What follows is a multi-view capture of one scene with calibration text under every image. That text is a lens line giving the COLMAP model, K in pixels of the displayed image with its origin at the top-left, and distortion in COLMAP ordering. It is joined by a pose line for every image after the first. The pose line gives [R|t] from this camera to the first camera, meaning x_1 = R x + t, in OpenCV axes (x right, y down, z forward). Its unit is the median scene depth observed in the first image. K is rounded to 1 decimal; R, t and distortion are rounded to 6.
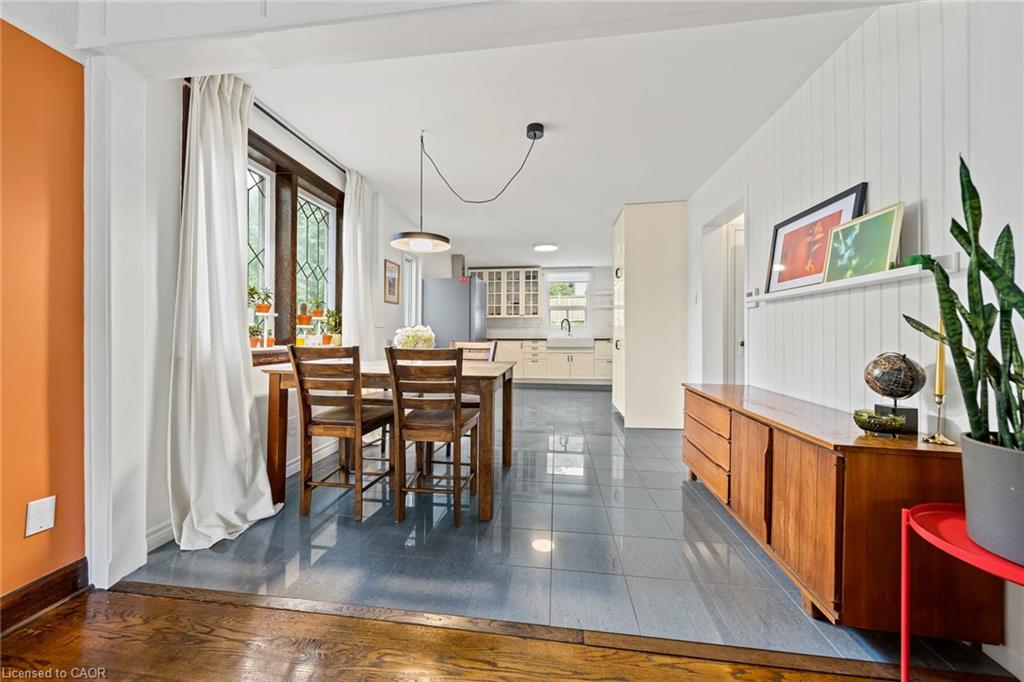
lens RADIAL K [[363.4, 0, 510.1], [0, 363.4, 336.3], [0, 0, 1]] dist [0.000327, 0.000046]
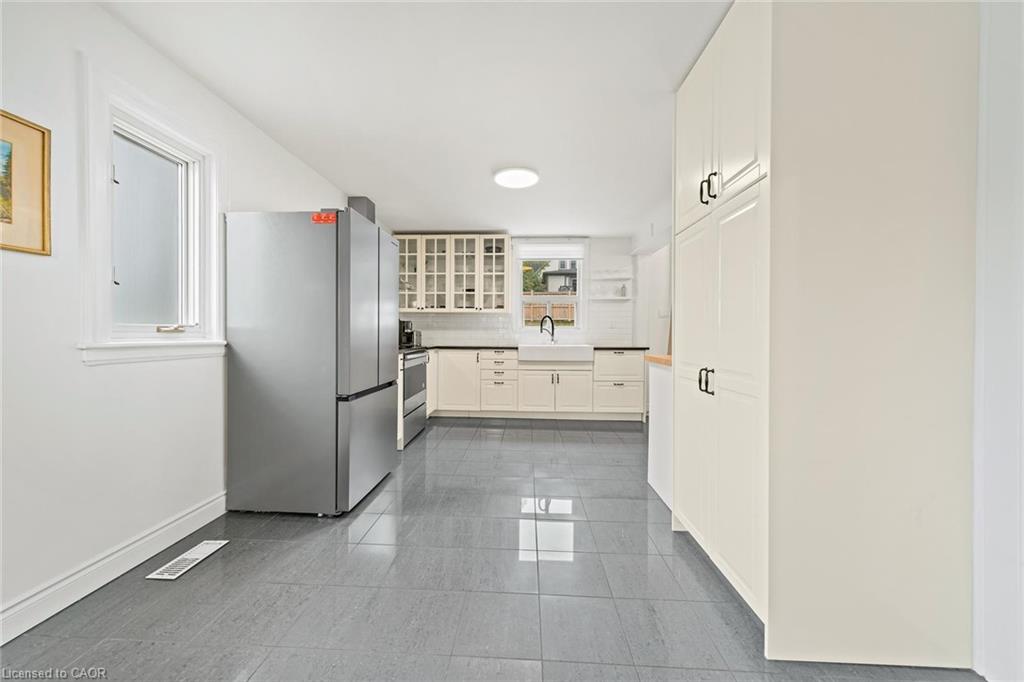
lens RADIAL K [[363.4, 0, 510.1], [0, 363.4, 336.3], [0, 0, 1]] dist [0.000327, 0.000046]
pose [[0.996871, 0.002849, 0.078999, 0.038012], [-0.003018, 0.999993, 0.002015, -0.012350], [-0.078993, -0.002247, 0.996873, 0.375344]]
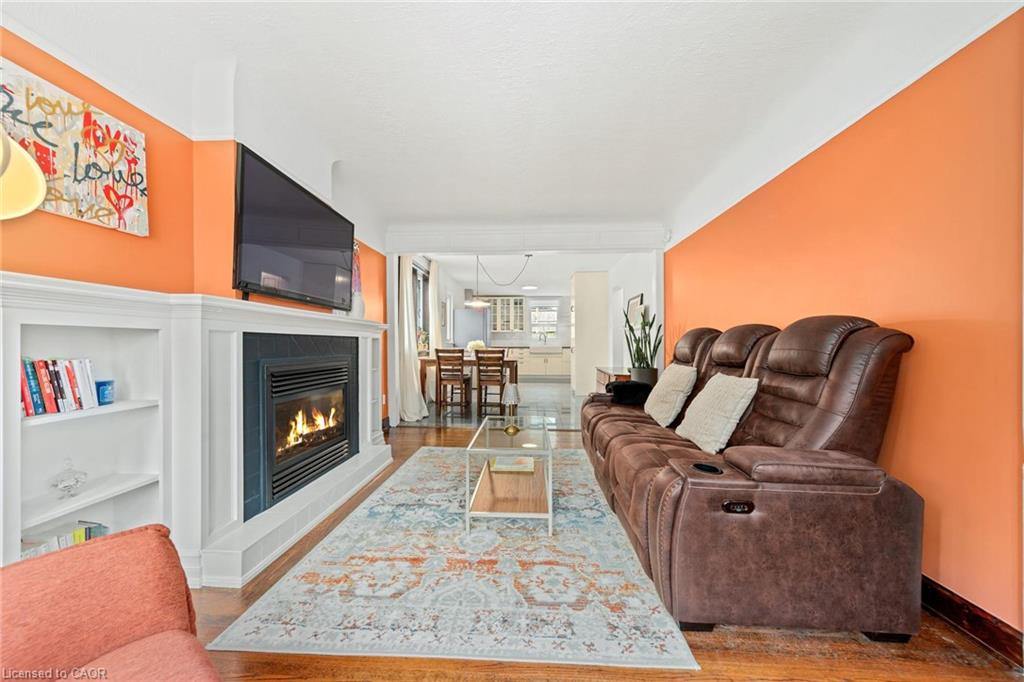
lens RADIAL K [[363.4, 0, 510.1], [0, 363.4, 336.3], [0, 0, 1]] dist [0.000327, 0.000046]
pose [[0.998079, 0.002834, 0.061882, -0.063095], [-0.001301, 0.999691, -0.024813, -0.000001], [-0.061933, 0.024685, 0.997775, -0.417378]]
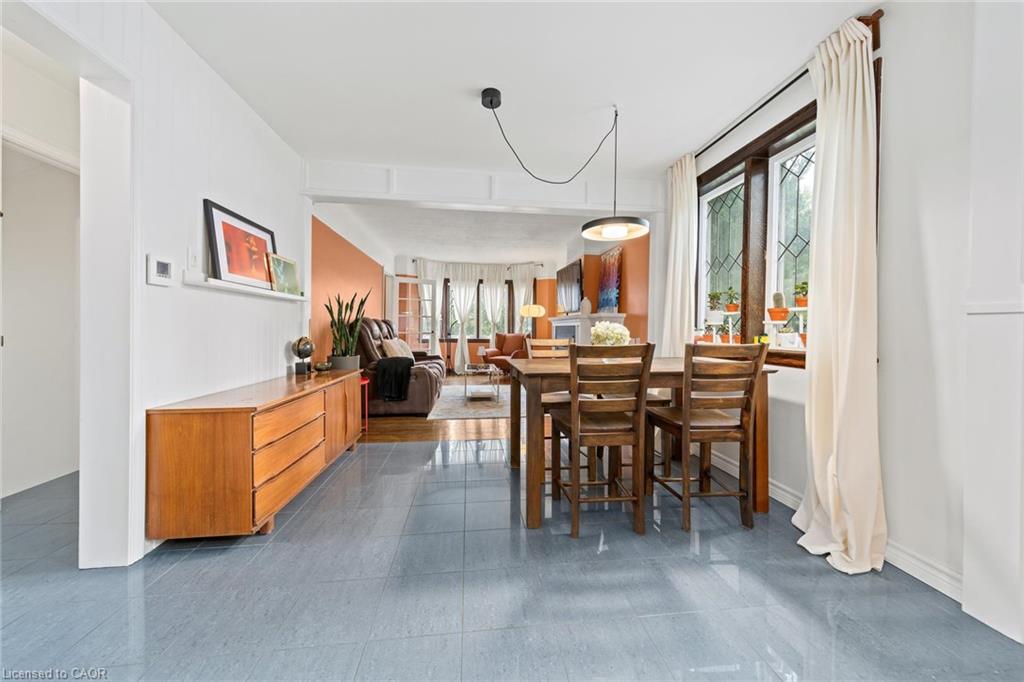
lens RADIAL K [[363.4, 0, 510.1], [0, 363.4, 336.3], [0, 0, 1]] dist [0.000327, 0.000046]
pose [[-0.971205, -0.009543, -0.238054, 0.074317], [-0.011445, 0.999913, 0.006607, 0.002279], [0.237971, 0.009141, -0.971229, 0.613936]]
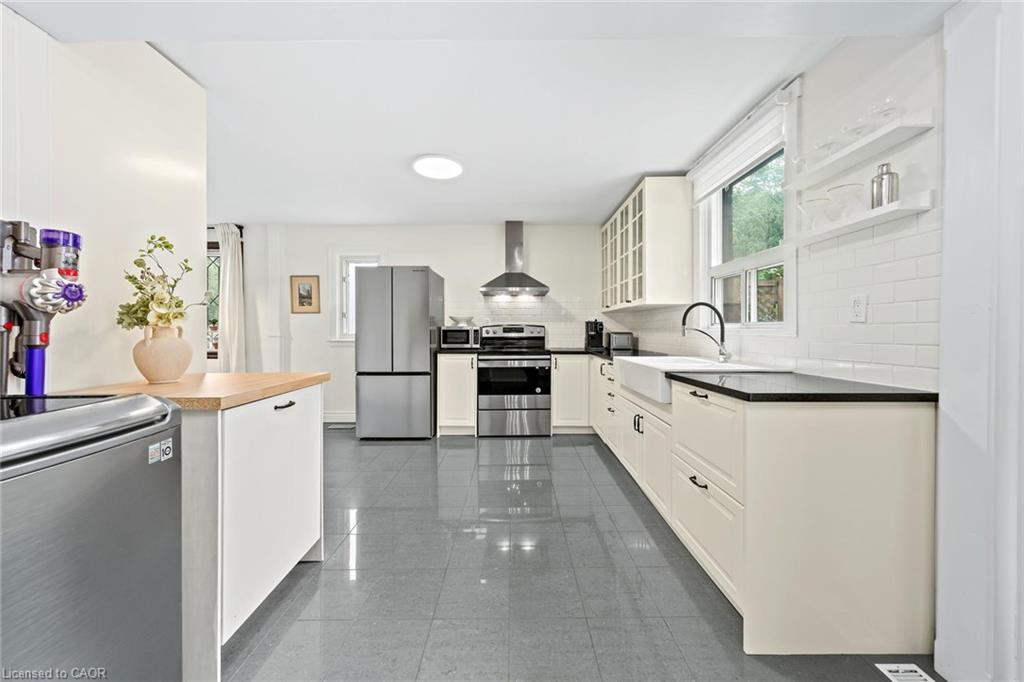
lens RADIAL K [[363.4, 0, 510.1], [0, 363.4, 336.3], [0, 0, 1]] dist [0.000327, 0.000046]
pose [[0.122299, 0.013836, -0.992397, 0.465326], [-0.002907, 0.999904, 0.013582, -0.022087], [0.992489, 0.001223, 0.122328, 0.820551]]
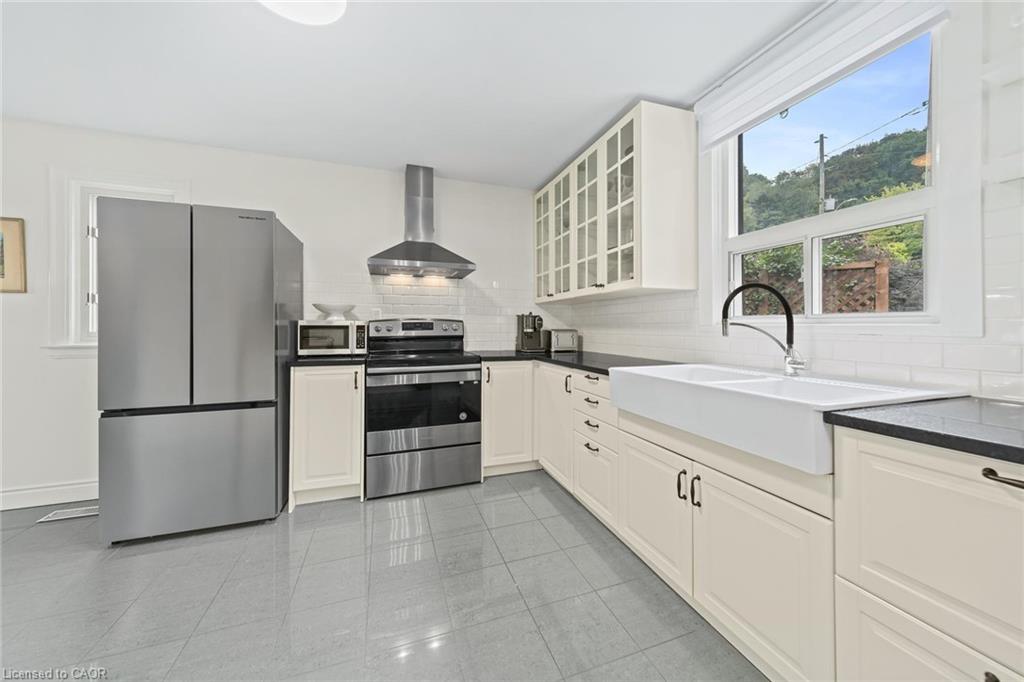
lens RADIAL K [[365.5, 0, 511.4], [0, 365.5, 327.0], [0, 0, 1]] dist [0.000361, 0.000066]
pose [[0.452167, -0.002846, -0.891929, 0.286661], [-0.002332, 0.999988, -0.004373, -0.021783], [0.891930, 0.004058, 0.452155, 0.807183]]
